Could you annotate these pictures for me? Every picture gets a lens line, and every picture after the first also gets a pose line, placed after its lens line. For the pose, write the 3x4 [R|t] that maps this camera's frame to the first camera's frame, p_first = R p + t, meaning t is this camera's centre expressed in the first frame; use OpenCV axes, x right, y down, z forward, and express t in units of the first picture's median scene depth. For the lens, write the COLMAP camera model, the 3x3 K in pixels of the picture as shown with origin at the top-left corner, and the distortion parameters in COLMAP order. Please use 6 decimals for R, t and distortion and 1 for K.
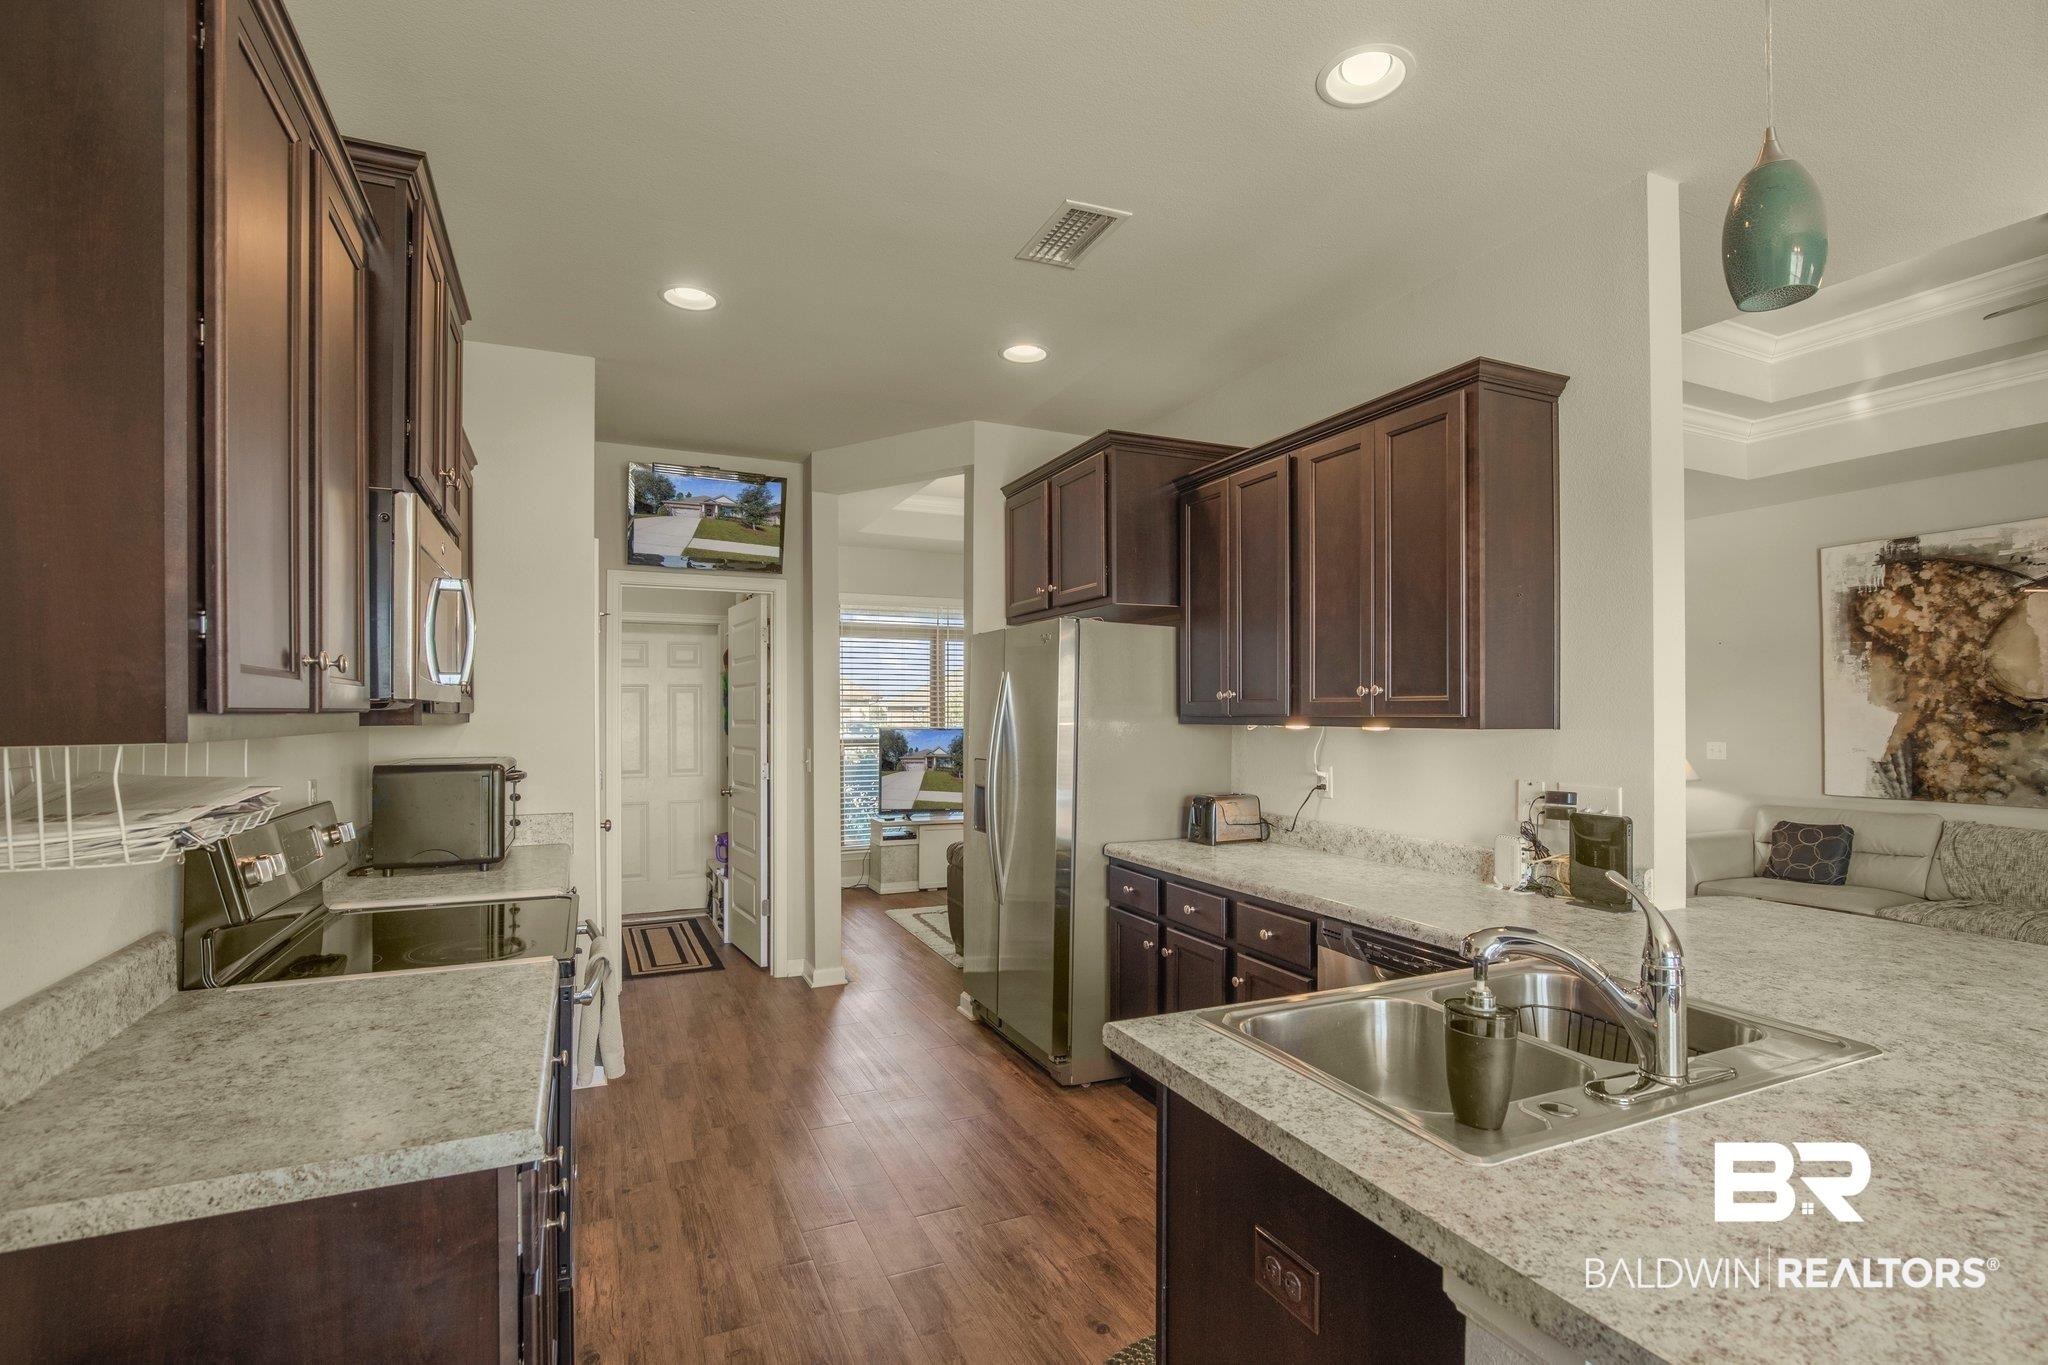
lens RADIAL K [[960.7, 0, 1021.2], [0, 960.7, 700.6], [0, 0, 1]] dist [-0.027498, 0.009079]
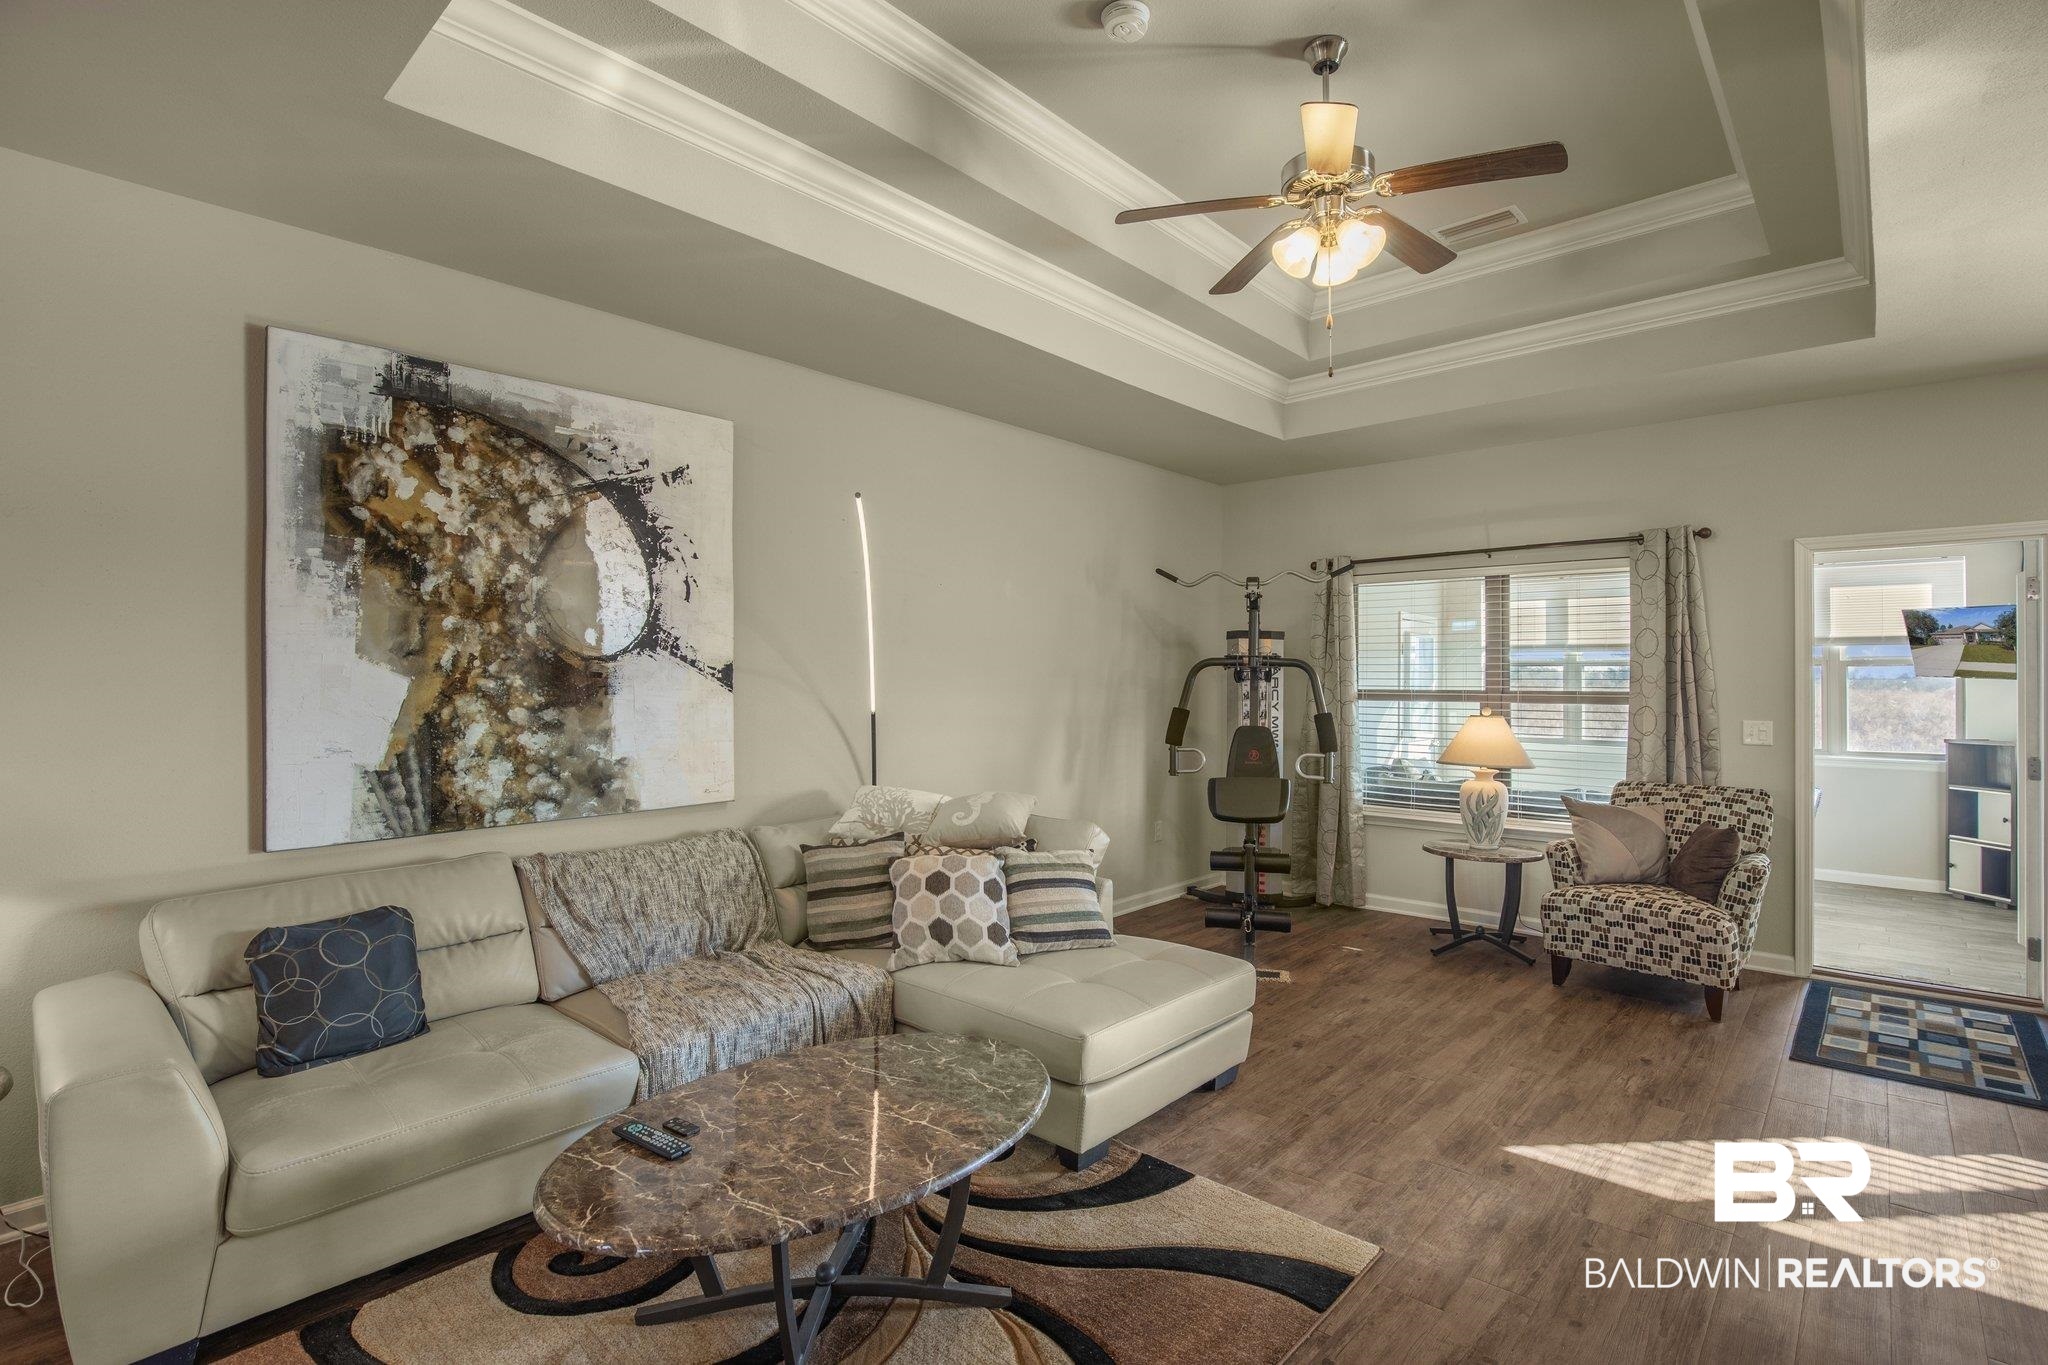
lens RADIAL K [[971.3, 0, 1023.0], [0, 971.3, 673.6], [0, 0, 1]] dist [-0.030068, -0.000268]
pose [[-0.389142, 0.006566, 0.921154, 0.295553], [-0.008909, 0.999901, -0.010891, 0.014555], [-0.921135, -0.012445, -0.389045, 0.920636]]
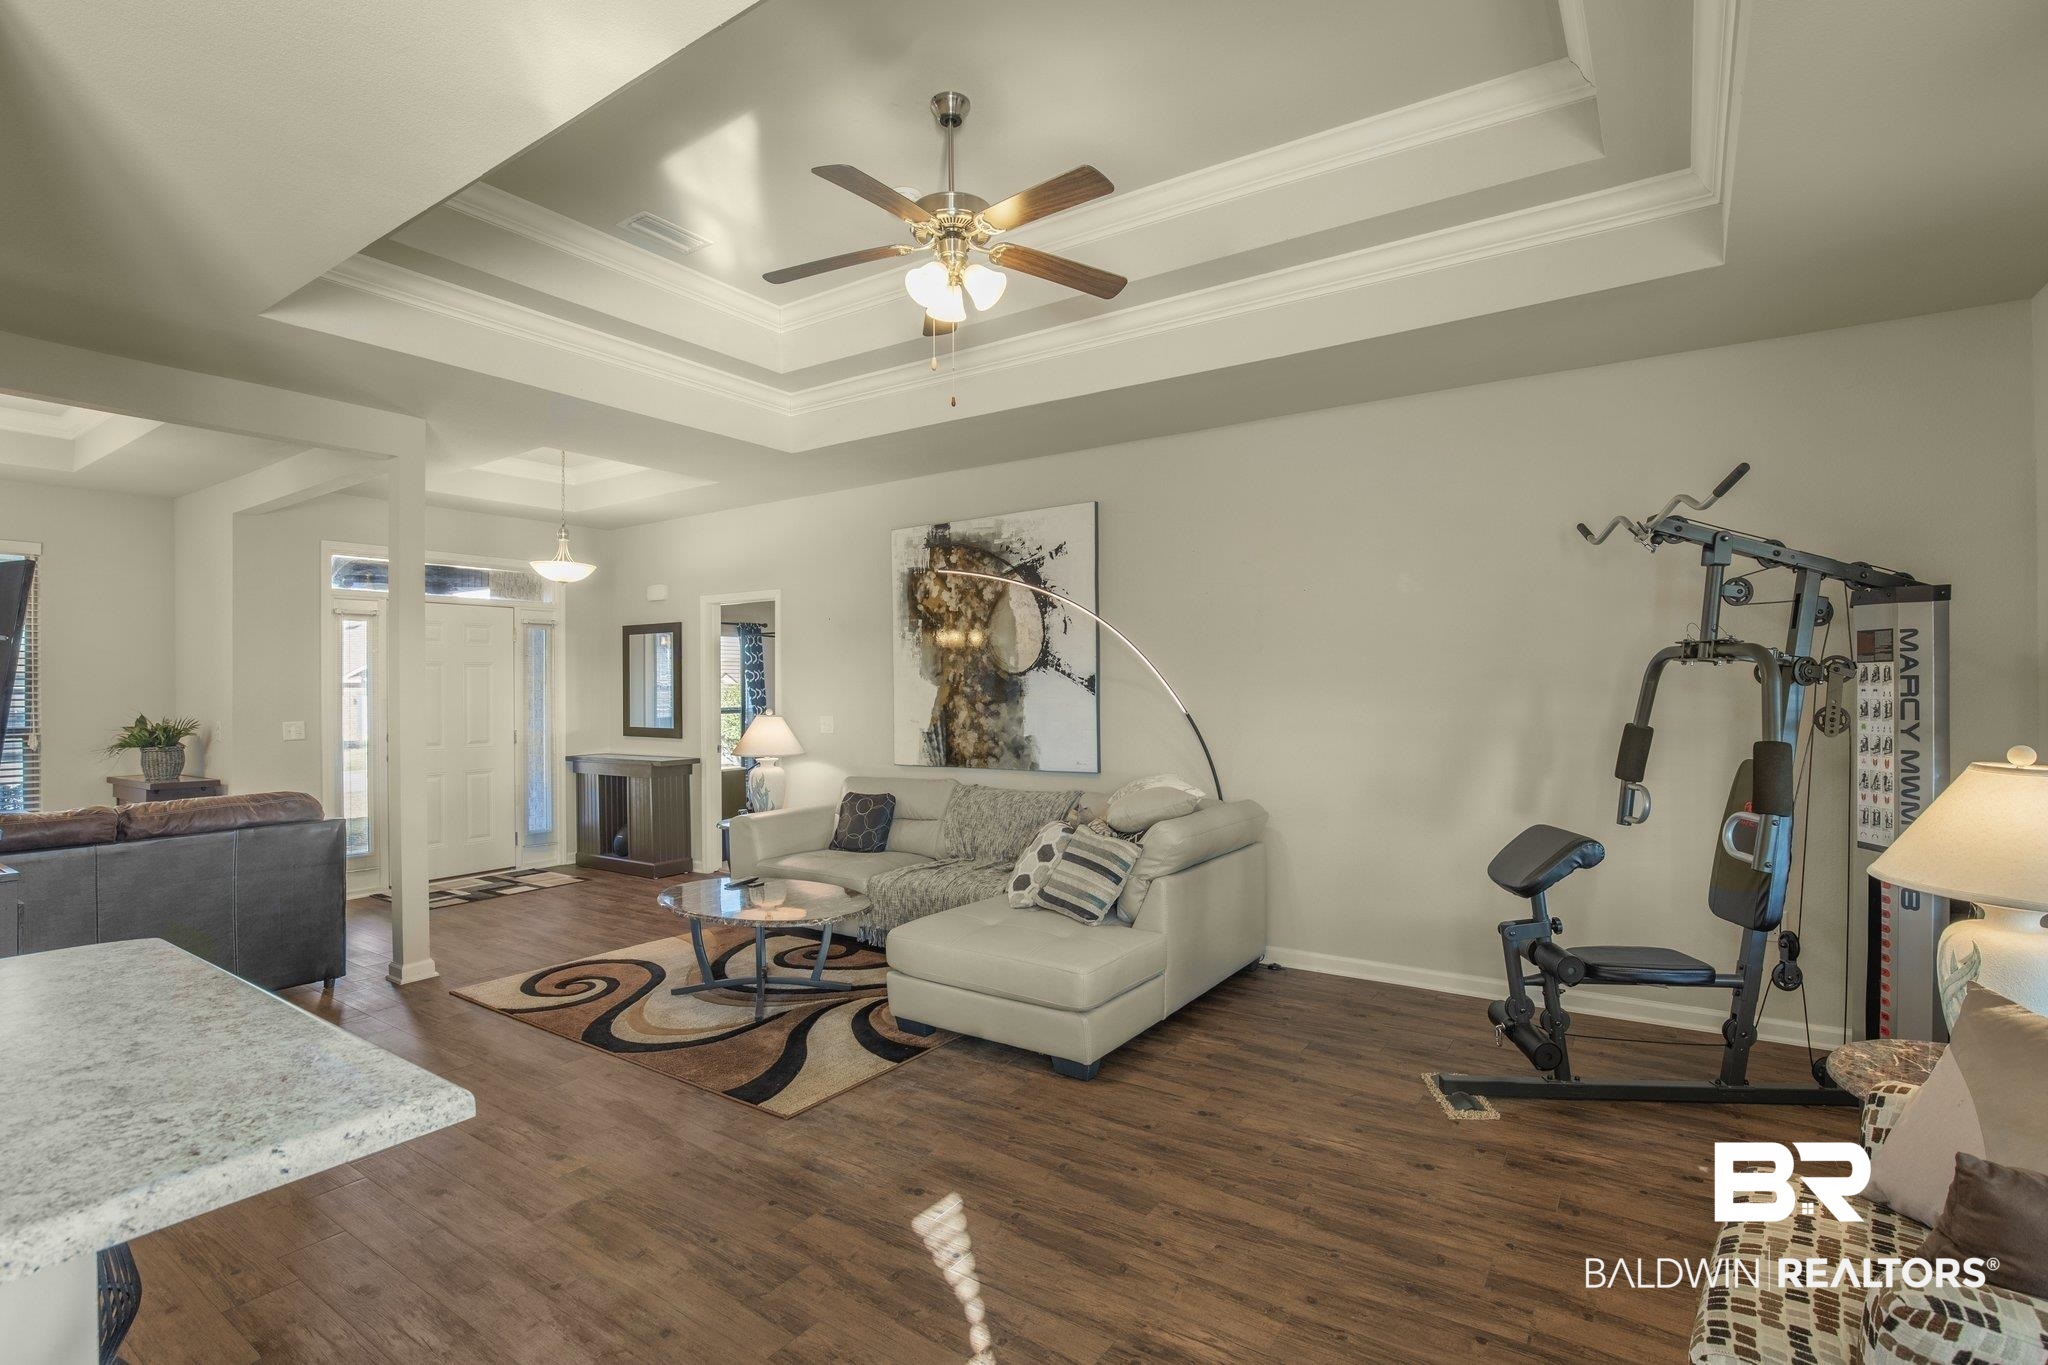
lens RADIAL K [[964.4, 0, 1020.1], [0, 964.4, 677.6], [0, 0, 1]] dist [-0.017420, 0.001080]
pose [[0.858029, -0.003980, 0.513587, 0.460066], [0.004041, 0.999991, 0.000999, 0.002601], [-0.513586, 0.001218, 0.858037, 0.008893]]
